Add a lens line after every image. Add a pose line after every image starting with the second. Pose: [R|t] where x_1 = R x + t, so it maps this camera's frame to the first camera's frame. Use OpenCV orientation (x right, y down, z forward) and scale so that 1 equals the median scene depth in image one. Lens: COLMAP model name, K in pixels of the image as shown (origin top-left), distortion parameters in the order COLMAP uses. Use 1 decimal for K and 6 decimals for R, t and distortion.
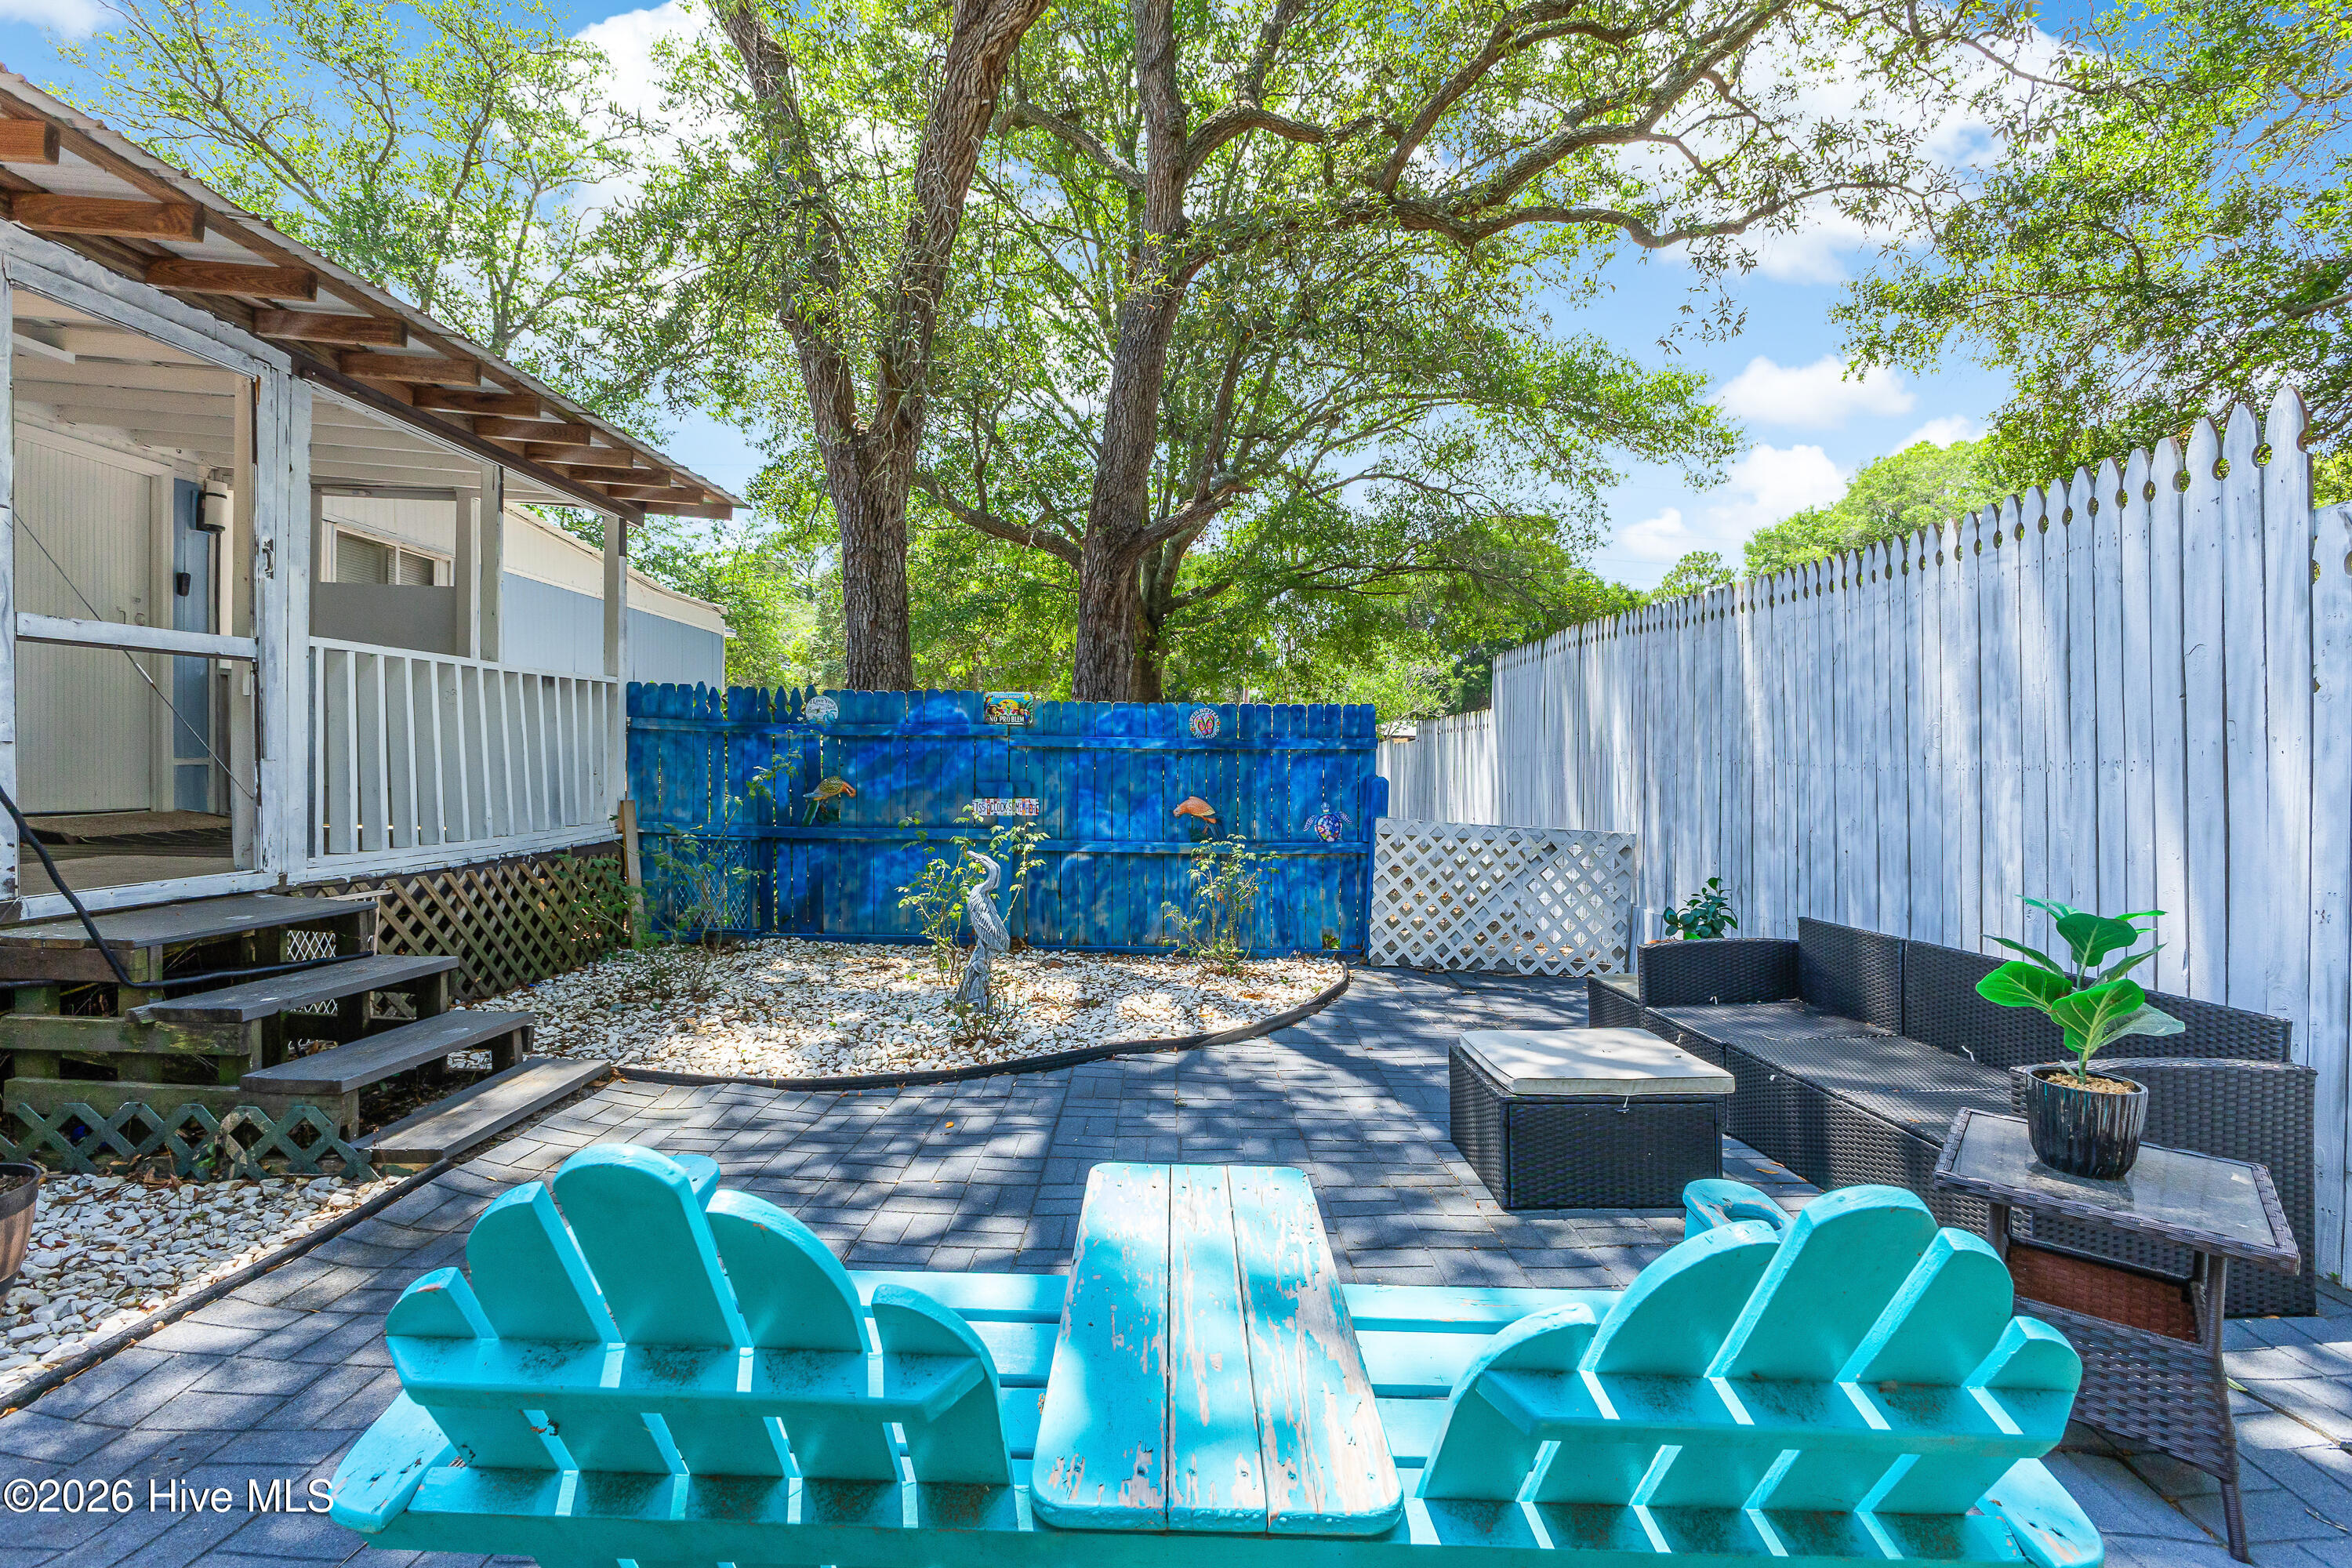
lens RADIAL K [[1082.4, 0, 1169.6], [0, 1082.4, 768.9], [0, 0, 1]] dist [0.003183, 0.000167]
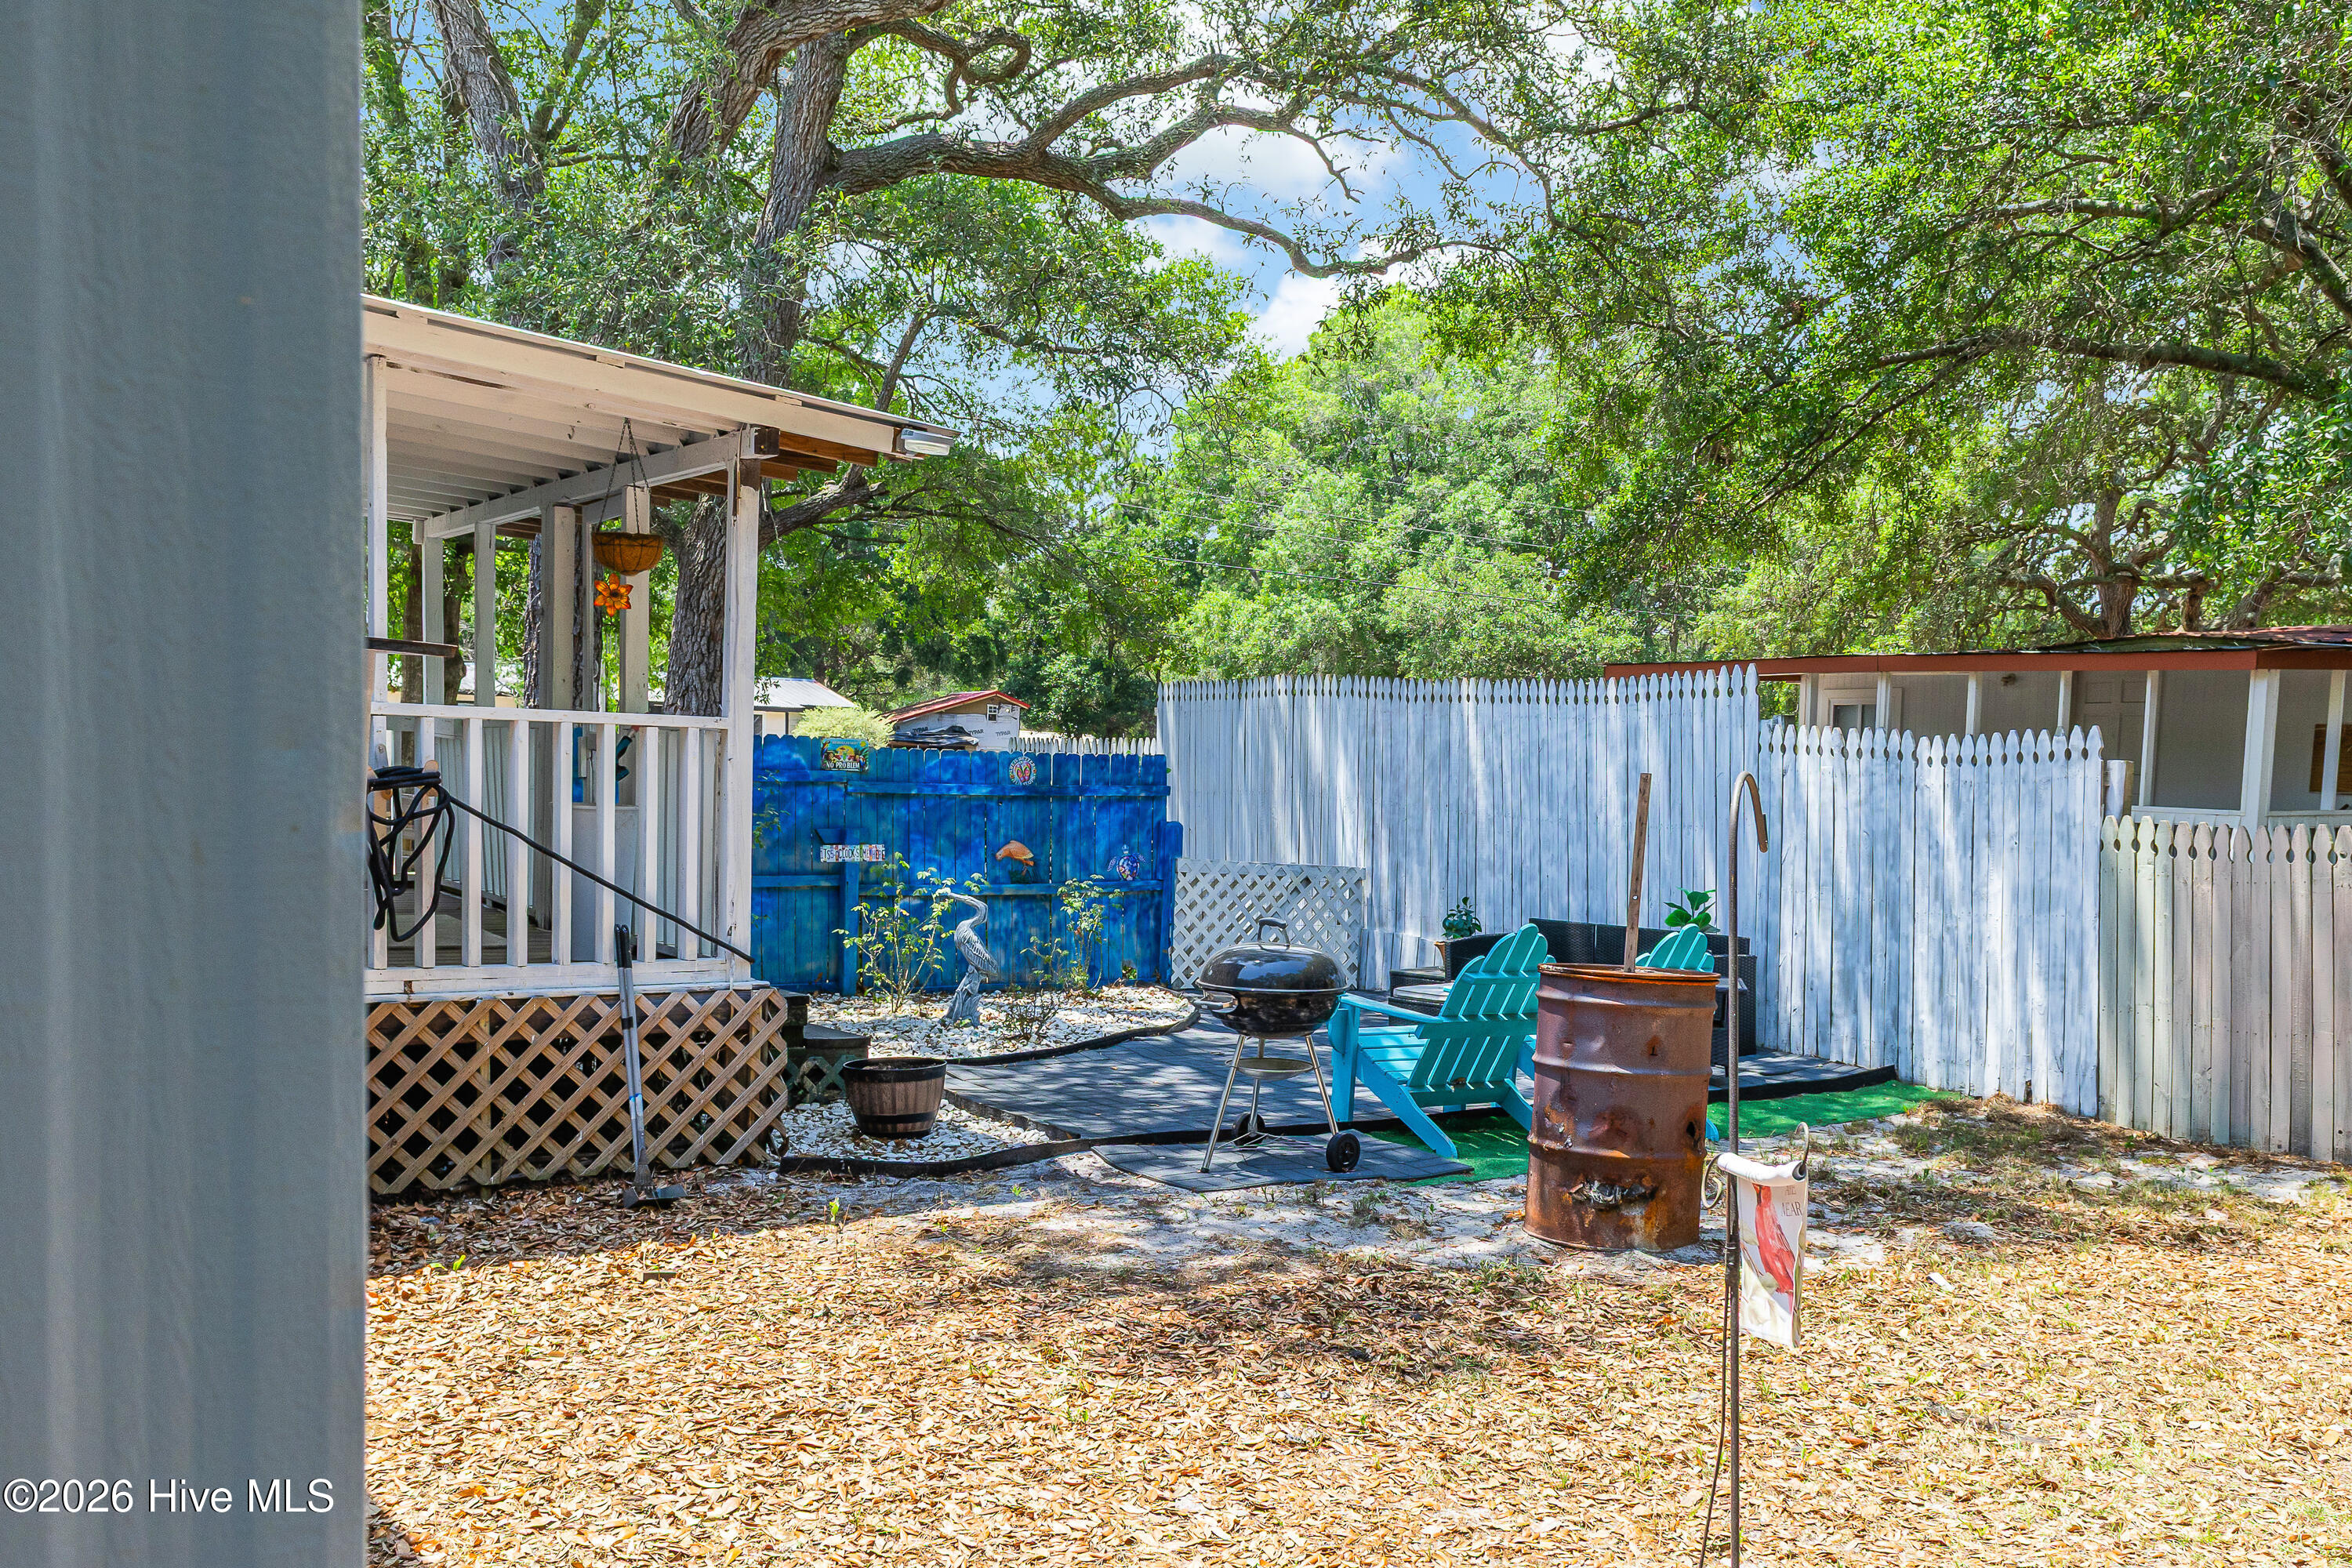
lens RADIAL K [[2126.5, 0, 1321.4], [0, 2126.5, 786.0], [0, 0, 1]] dist [0.006208, 0.005271]
pose [[0.830905, 0.002223, 0.556409, -0.882718], [-0.012222, 0.999824, 0.014257, -0.060887], [-0.556279, -0.018647, 0.830786, -0.885190]]
